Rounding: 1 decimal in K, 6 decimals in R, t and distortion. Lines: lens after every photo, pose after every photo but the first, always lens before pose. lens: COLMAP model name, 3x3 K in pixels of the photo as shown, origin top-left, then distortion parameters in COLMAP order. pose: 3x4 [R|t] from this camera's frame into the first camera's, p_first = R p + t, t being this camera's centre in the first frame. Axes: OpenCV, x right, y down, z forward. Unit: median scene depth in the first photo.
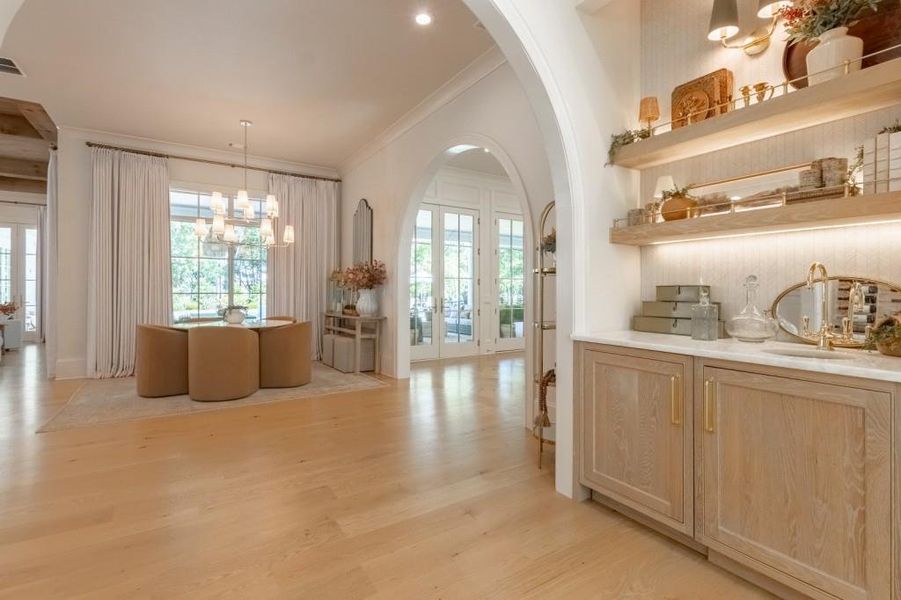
lens RADIAL K [[414.5, 0, 449.9], [0, 414.5, 285.7], [0, 0, 1]] dist [0.002721, 0.000239]
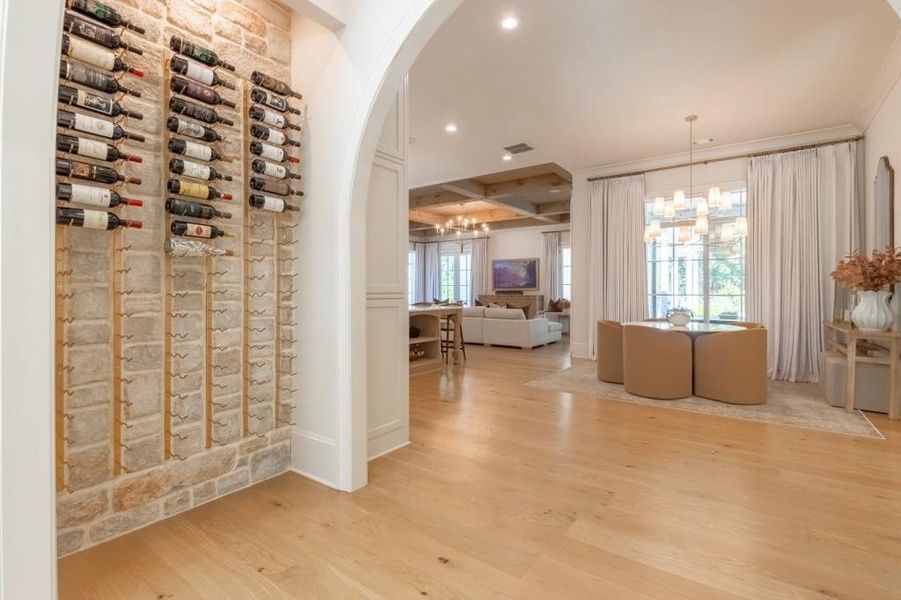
lens RADIAL K [[424.8, 0, 463.2], [0, 424.8, 293.0], [0, 0, 1]] dist [-0.001212, -0.000483]
pose [[0.372239, 0.000817, -0.928136, 0.211693], [0.008677, 0.999953, 0.004360, 0.003769], [0.928096, -0.009677, 0.372215, 0.132626]]
